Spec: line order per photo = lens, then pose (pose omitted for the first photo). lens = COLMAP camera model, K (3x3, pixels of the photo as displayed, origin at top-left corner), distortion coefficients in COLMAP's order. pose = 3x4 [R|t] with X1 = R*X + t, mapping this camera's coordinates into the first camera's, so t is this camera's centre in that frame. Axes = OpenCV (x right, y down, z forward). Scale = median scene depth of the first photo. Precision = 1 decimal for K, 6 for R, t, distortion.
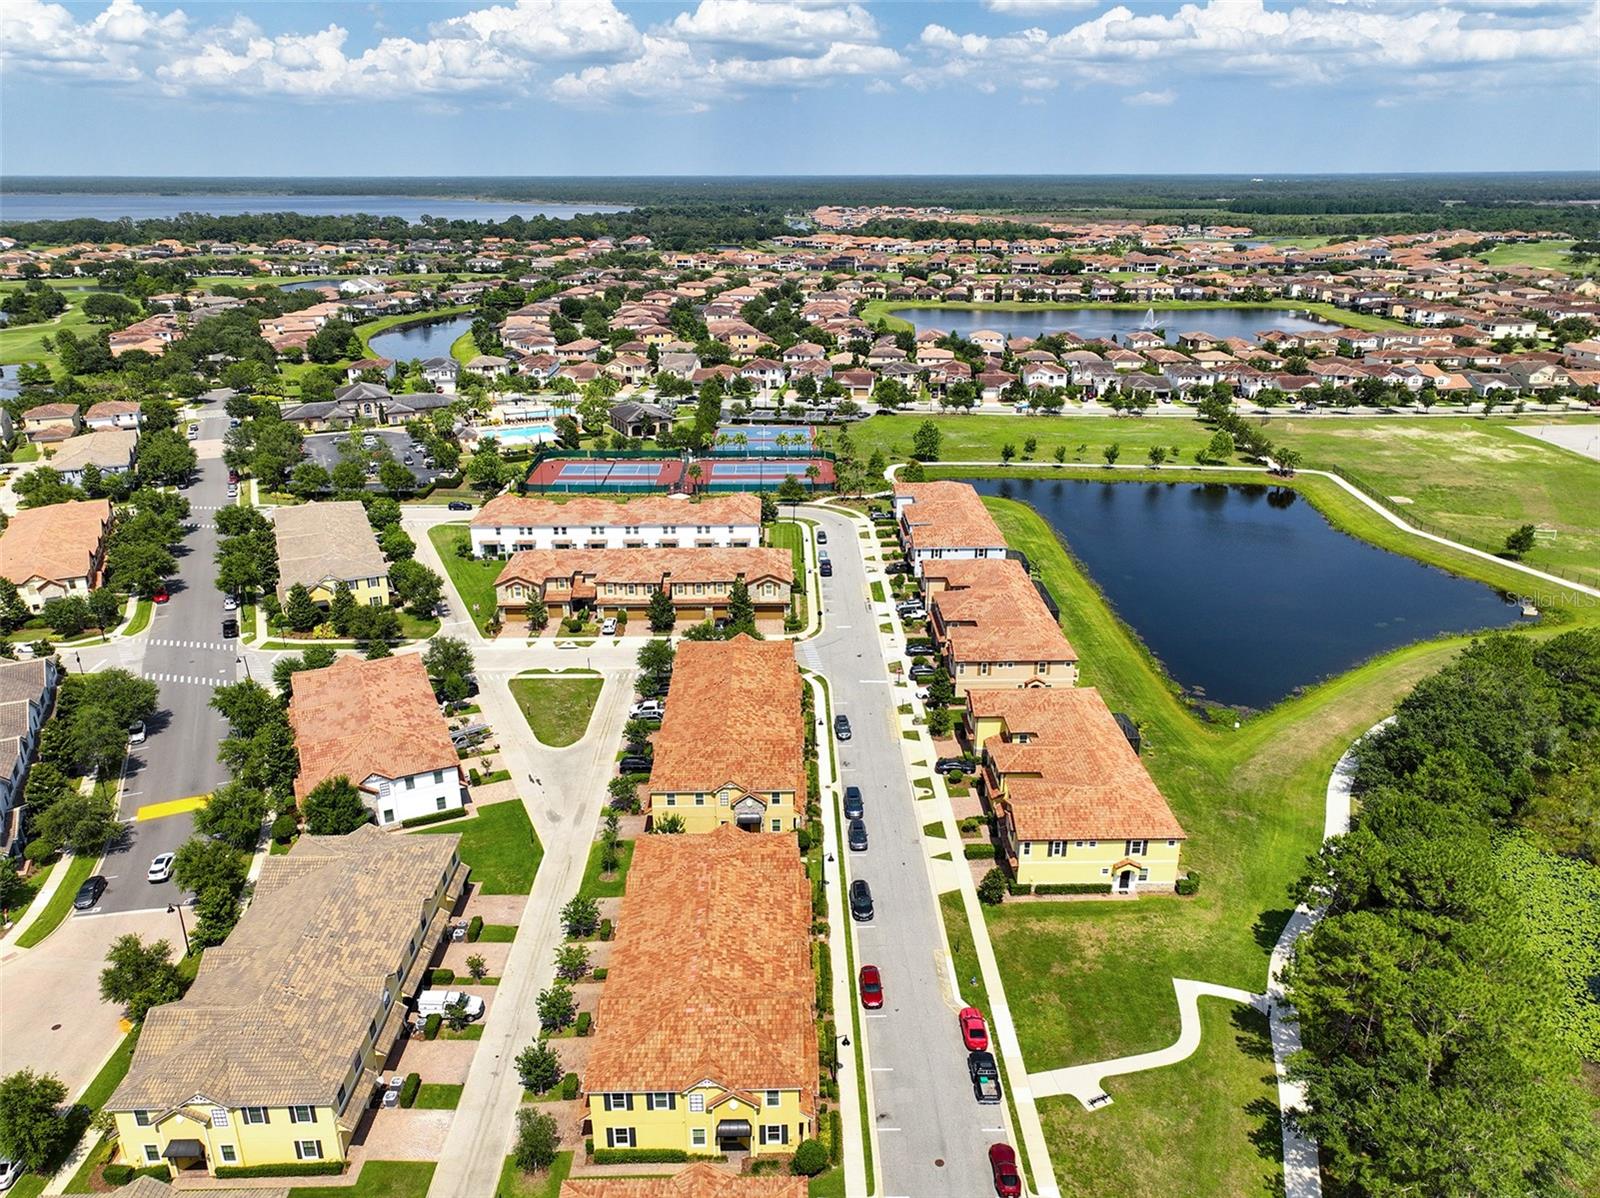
lens RADIAL K [[1116.9, 0, 801.2], [0, 1116.9, 603.5], [0, 0, 1]] dist [0.002959, 0.015758]
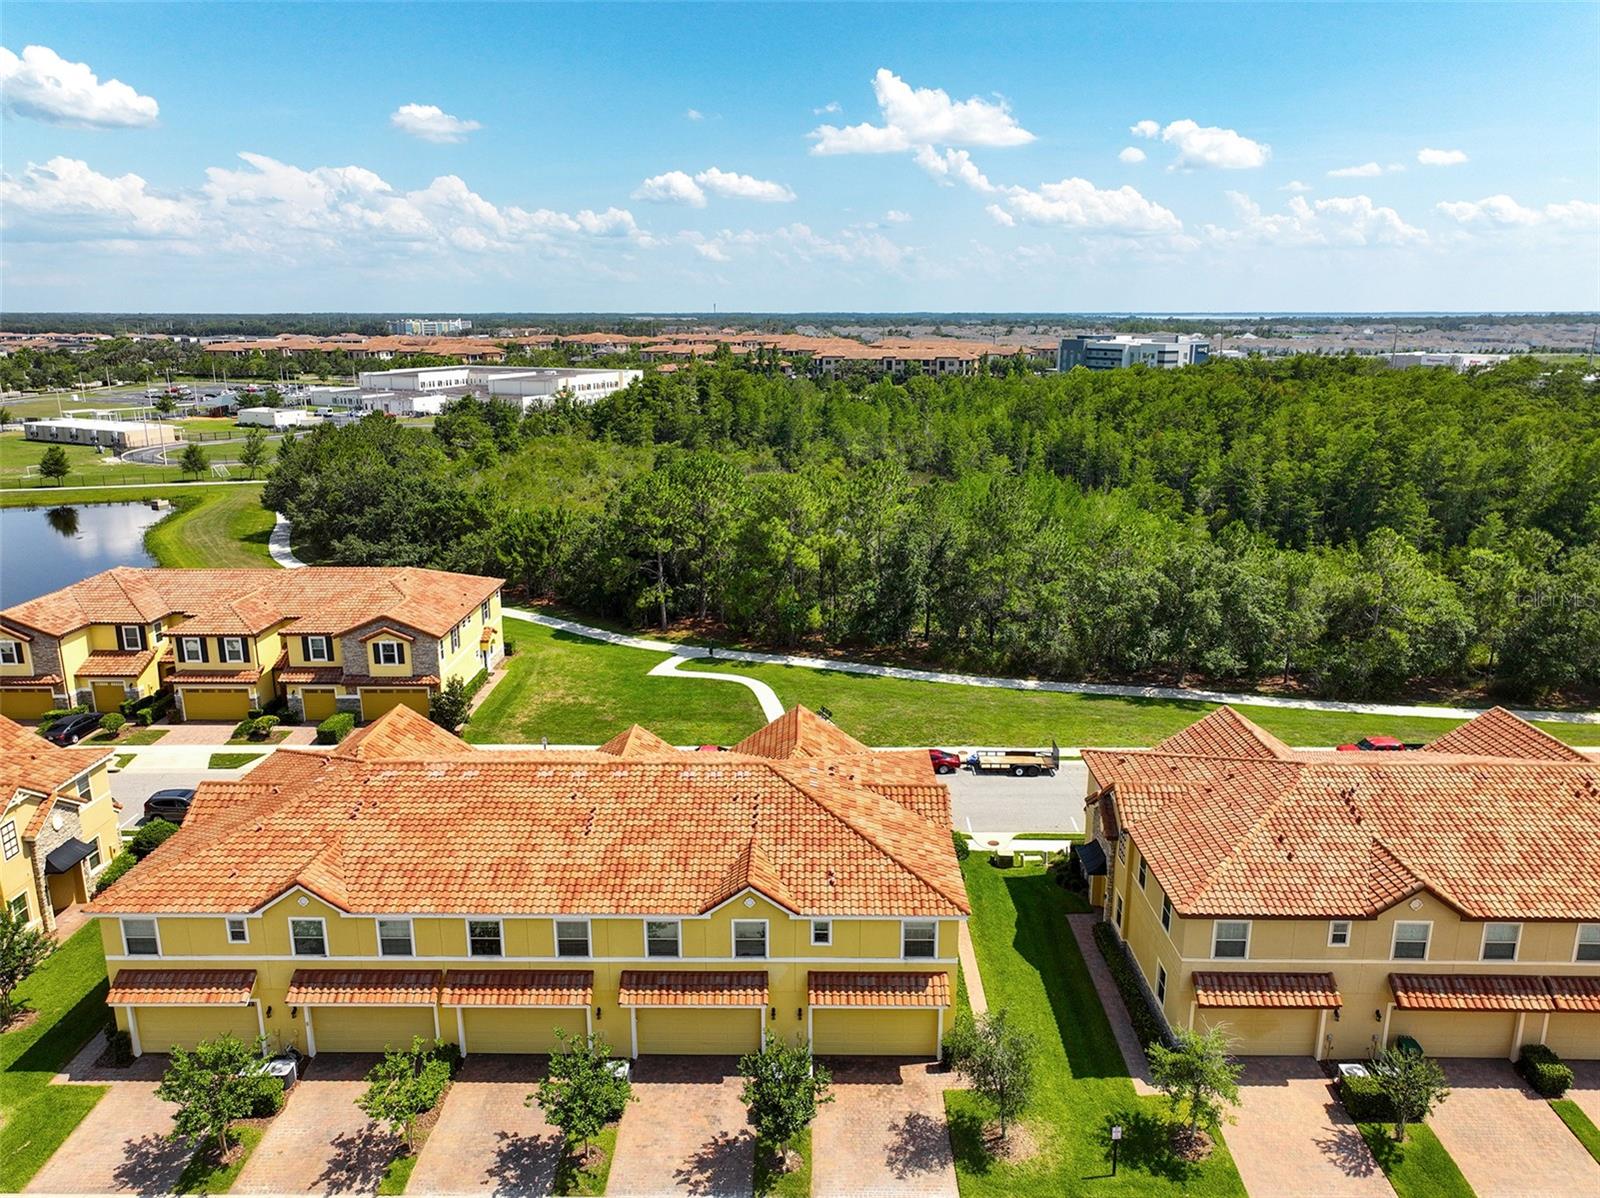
lens RADIAL K [[1116.9, 0, 794.2], [0, 1116.9, 606.4], [0, 0, 1]] dist [0.002959, 0.015758]
pose [[0.034561, -0.252581, 0.966958, -0.286246], [0.358522, 0.906269, 0.223914, 0.068937], [-0.932881, 0.338938, 0.121878, 0.416020]]
